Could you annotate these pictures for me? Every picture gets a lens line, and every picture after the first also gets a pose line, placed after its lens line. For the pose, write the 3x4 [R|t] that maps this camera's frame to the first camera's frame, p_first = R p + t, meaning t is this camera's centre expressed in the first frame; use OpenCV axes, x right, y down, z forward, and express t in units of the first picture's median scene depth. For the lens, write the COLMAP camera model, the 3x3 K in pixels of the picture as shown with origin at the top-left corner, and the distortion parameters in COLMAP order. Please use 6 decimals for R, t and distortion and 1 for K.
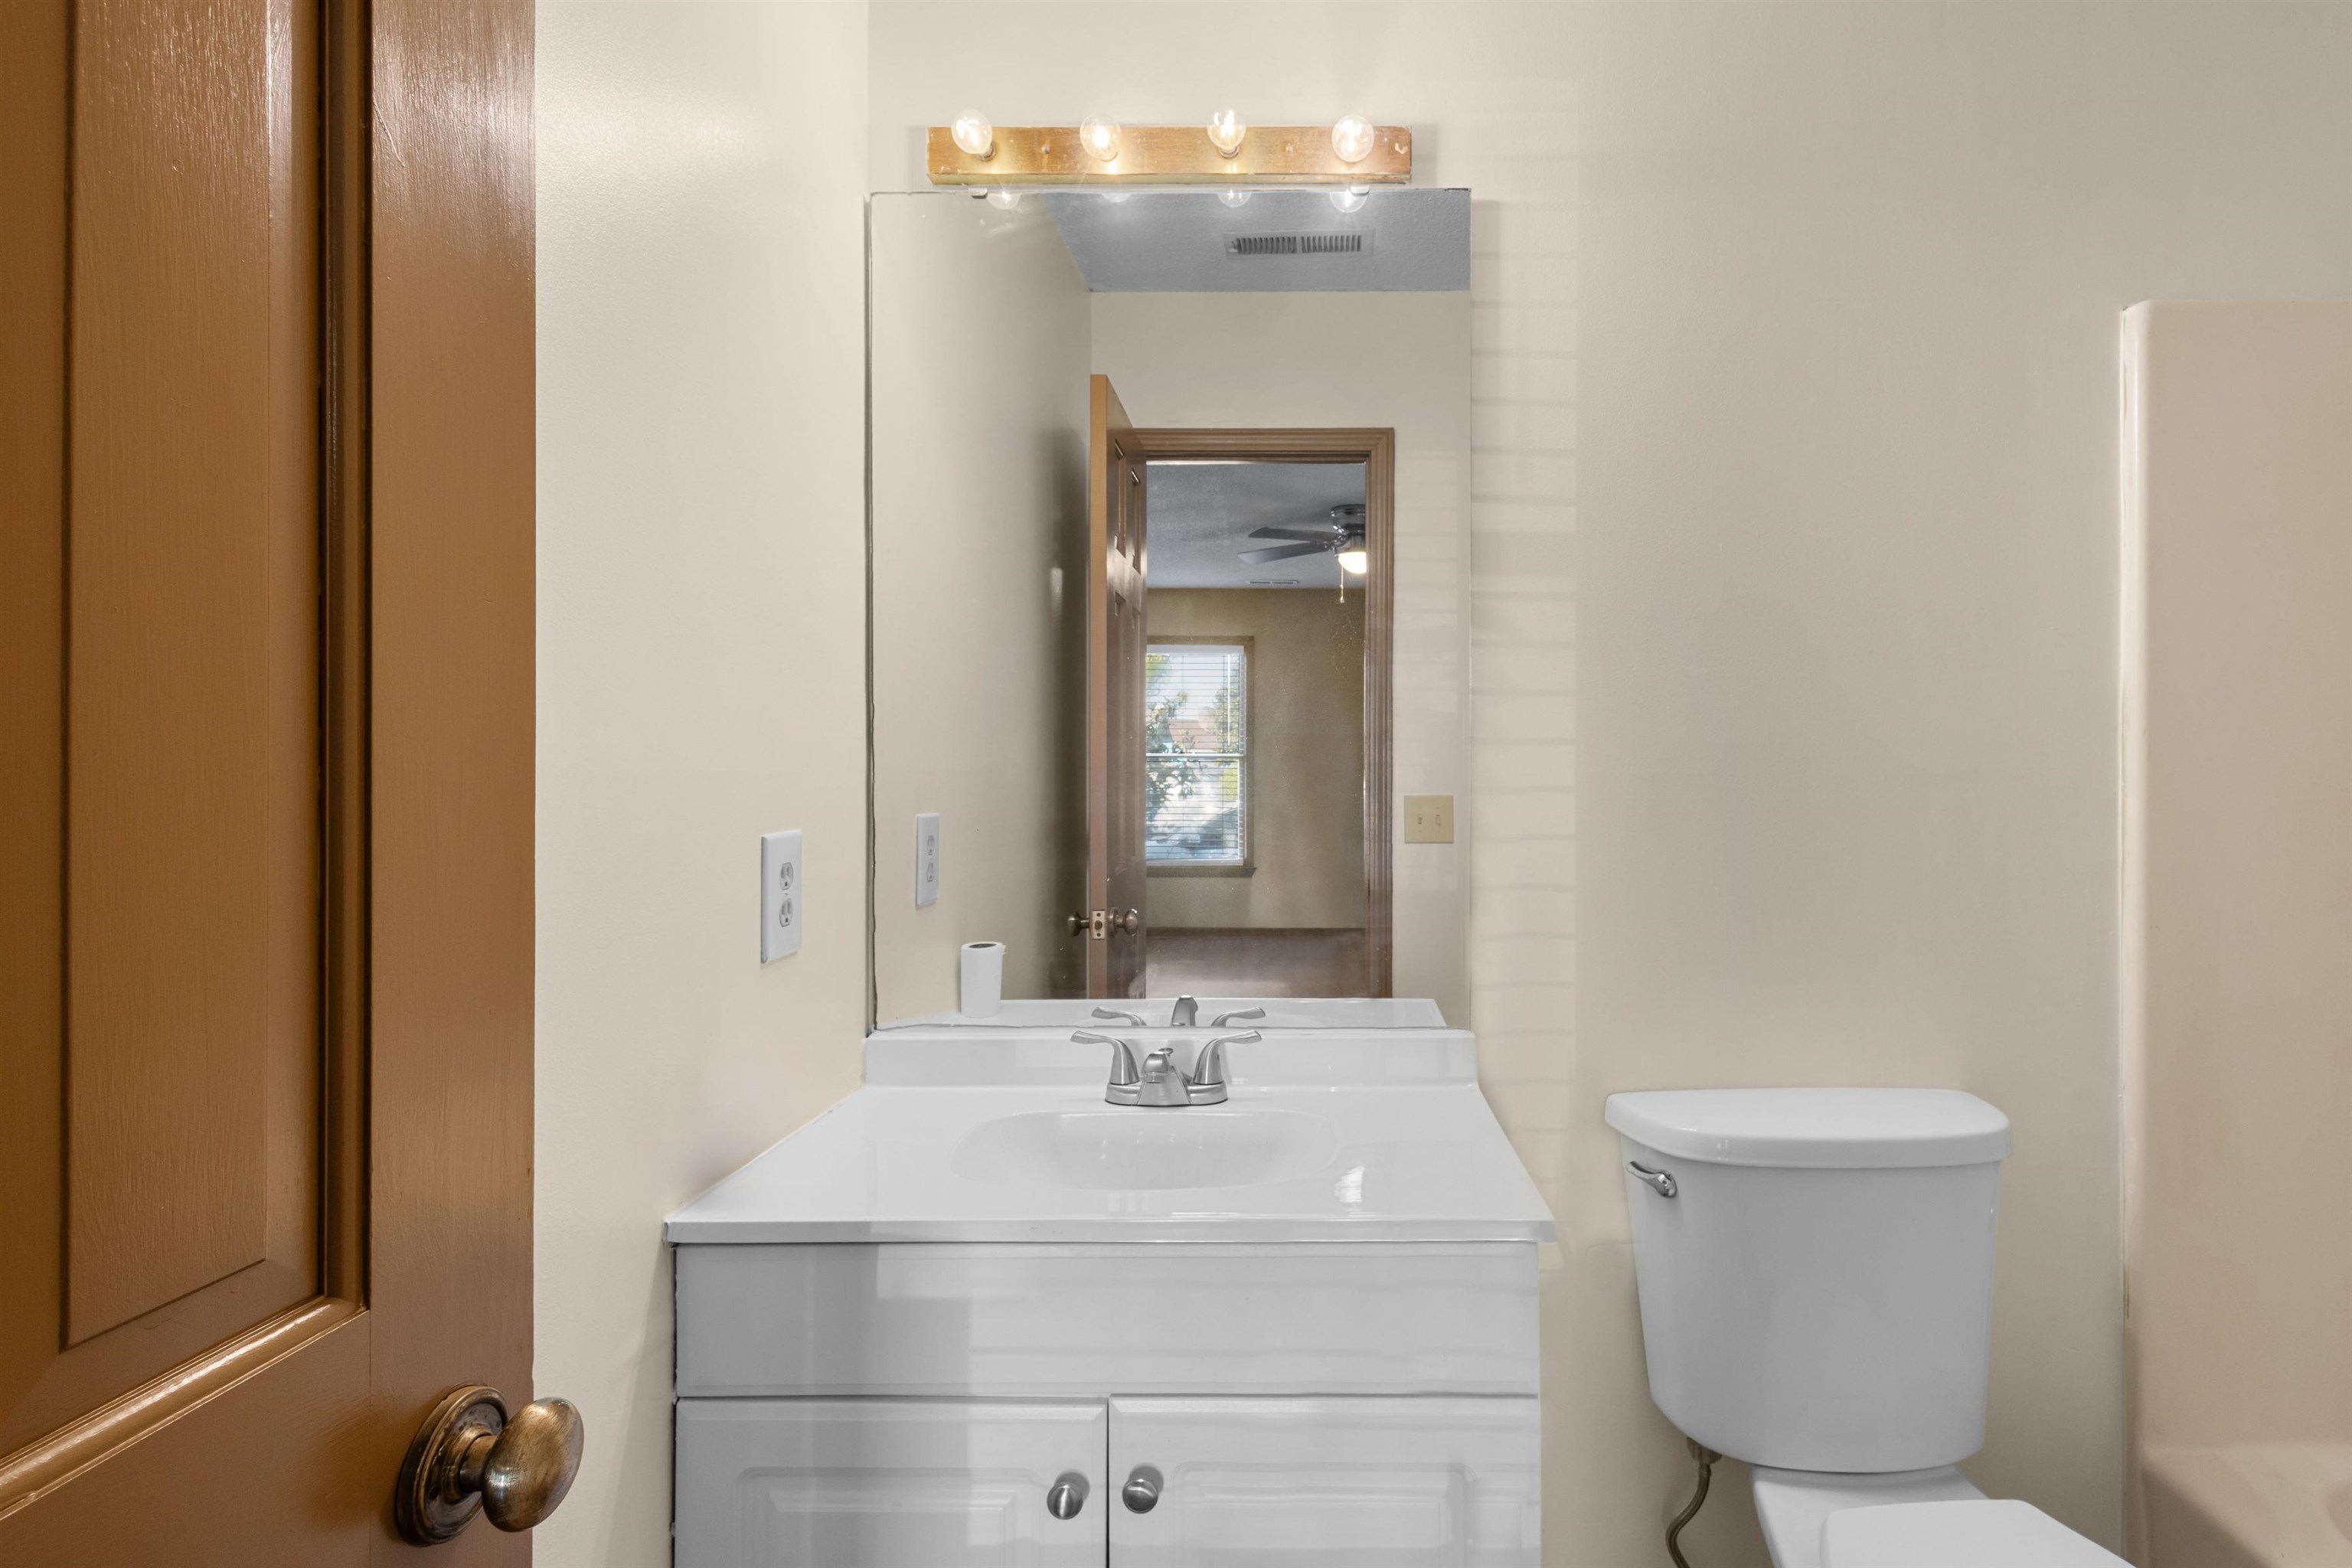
lens RADIAL K [[1154.1, 0, 1169.5], [0, 1154.1, 761.2], [0, 0, 1]] dist [0.001864, 0.000565]
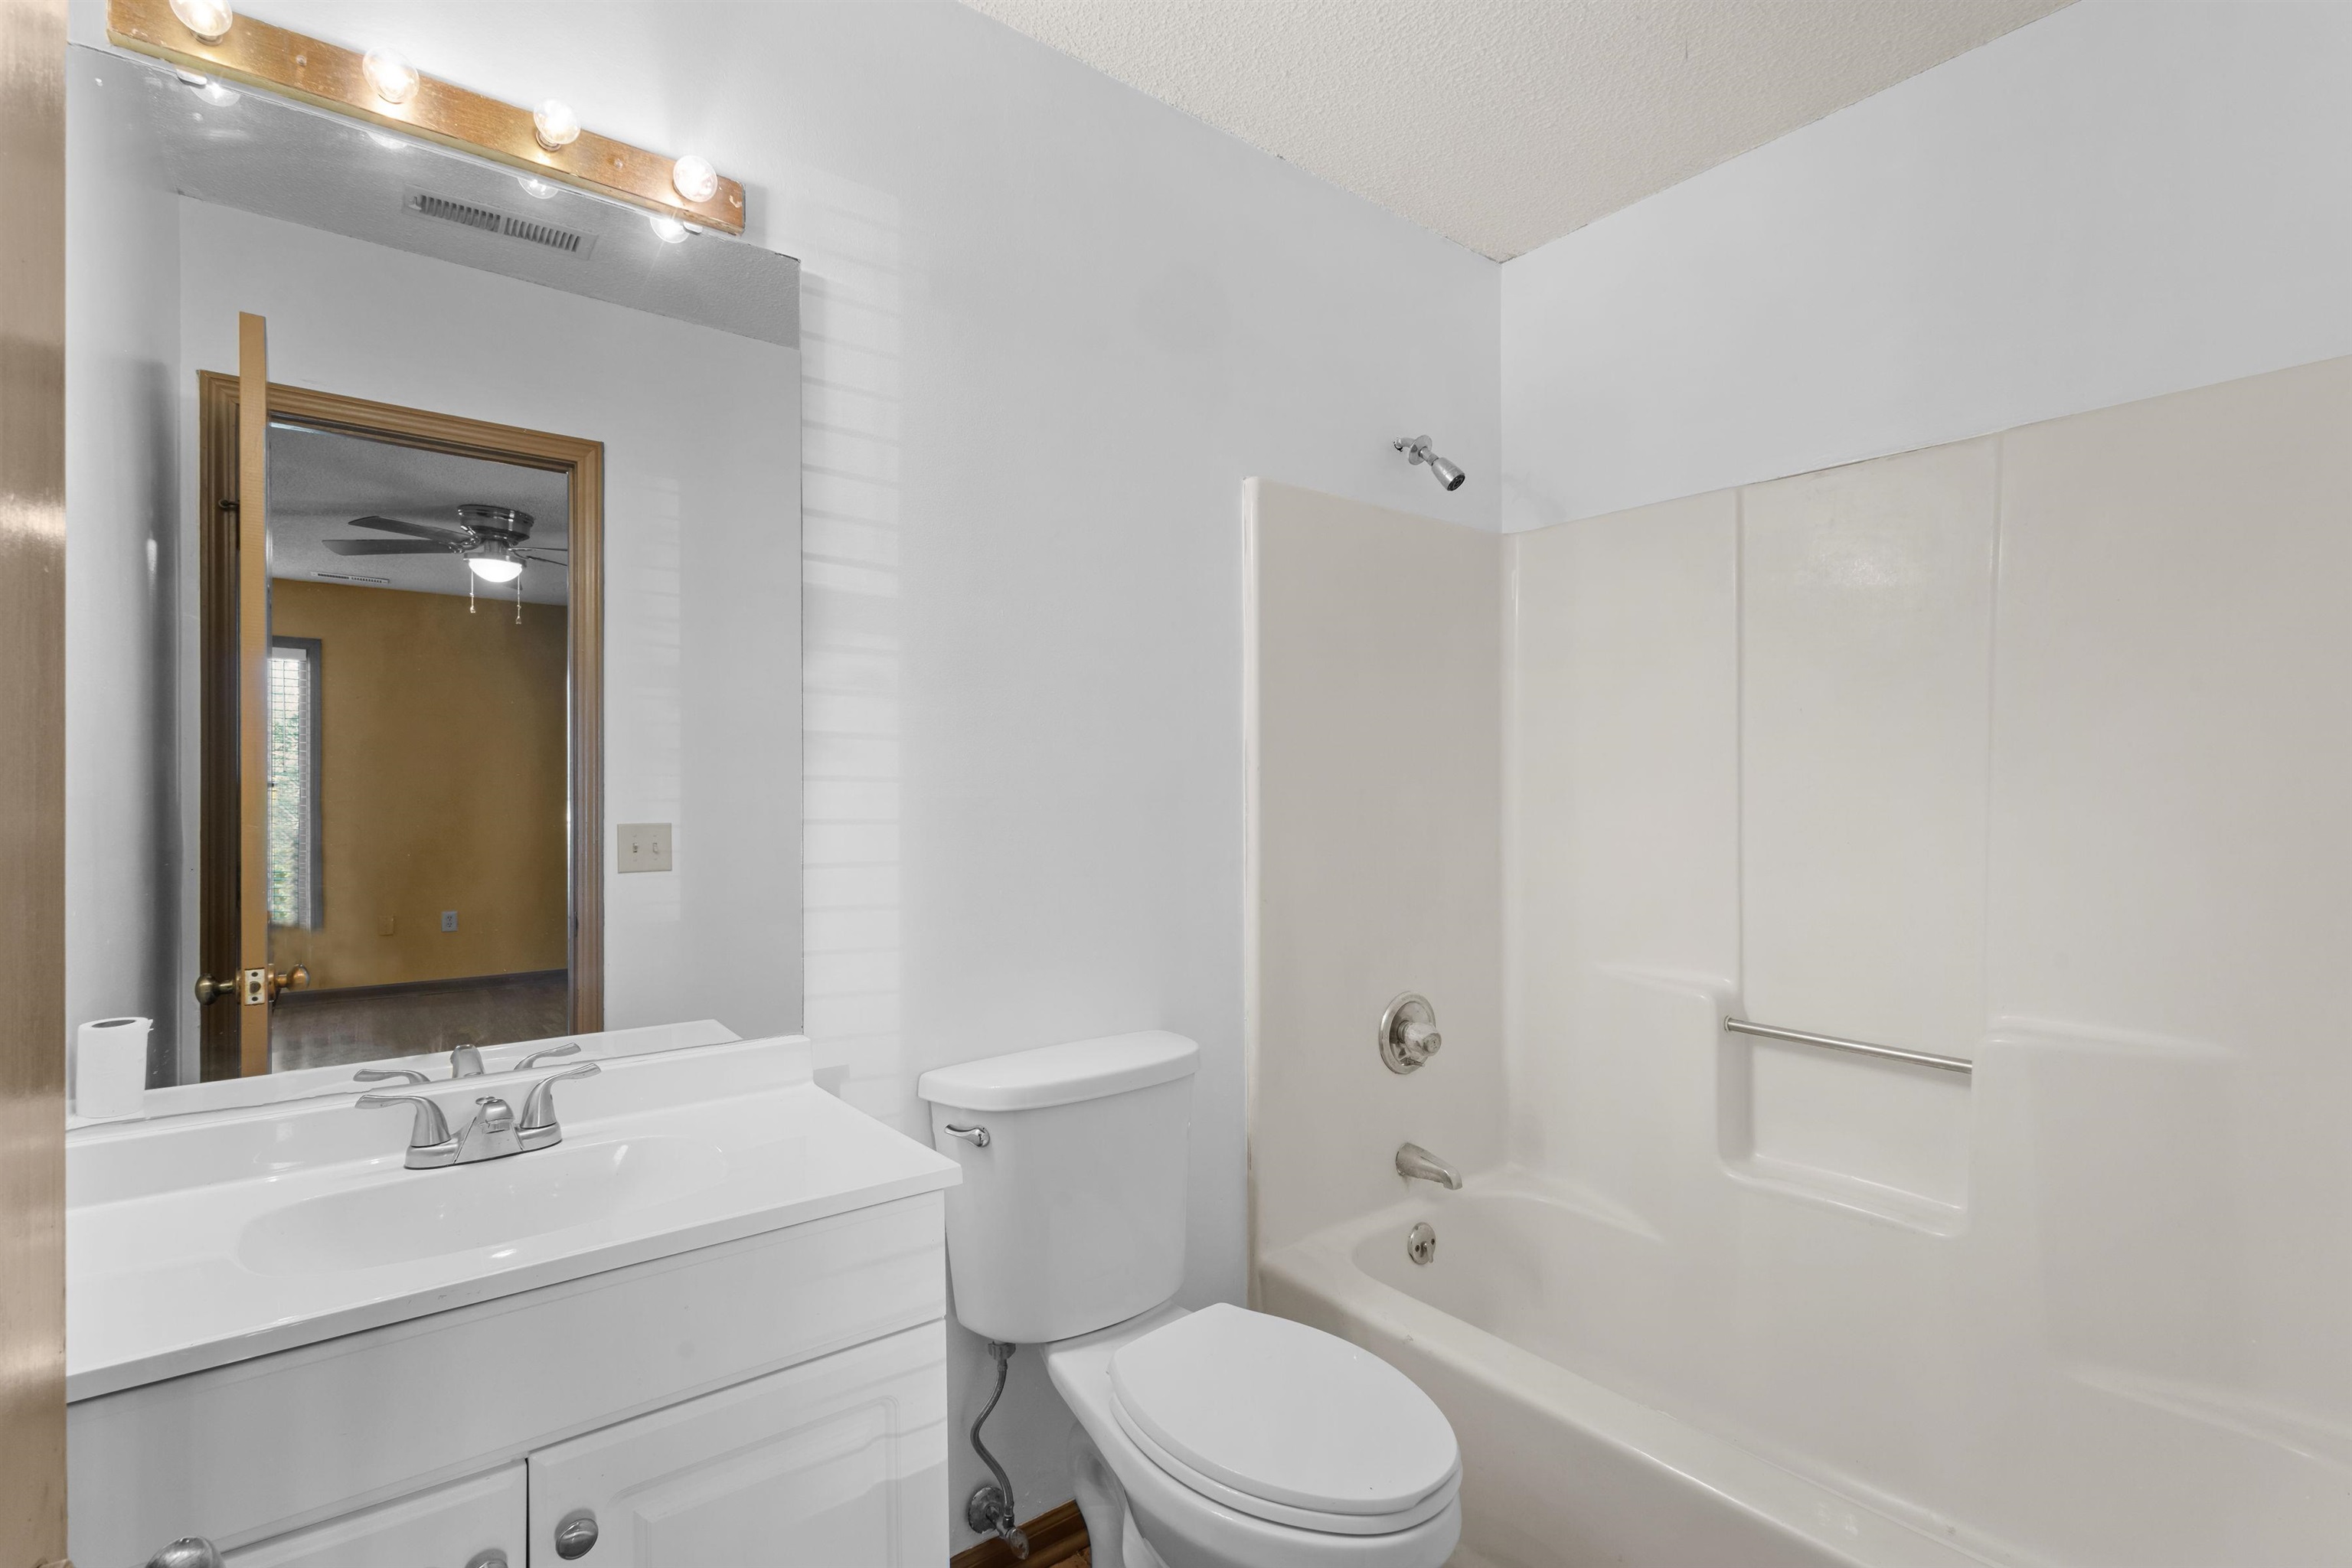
lens RADIAL K [[1111.5, 0, 1130.9], [0, 1111.5, 782.5], [0, 0, 1]] dist [0.006866, 0.000042]
pose [[0.790930, 0.006483, 0.611872, -0.140594], [-0.002662, 0.999971, -0.007154, 0.002557], [-0.611901, 0.004029, 0.790924, -0.018443]]
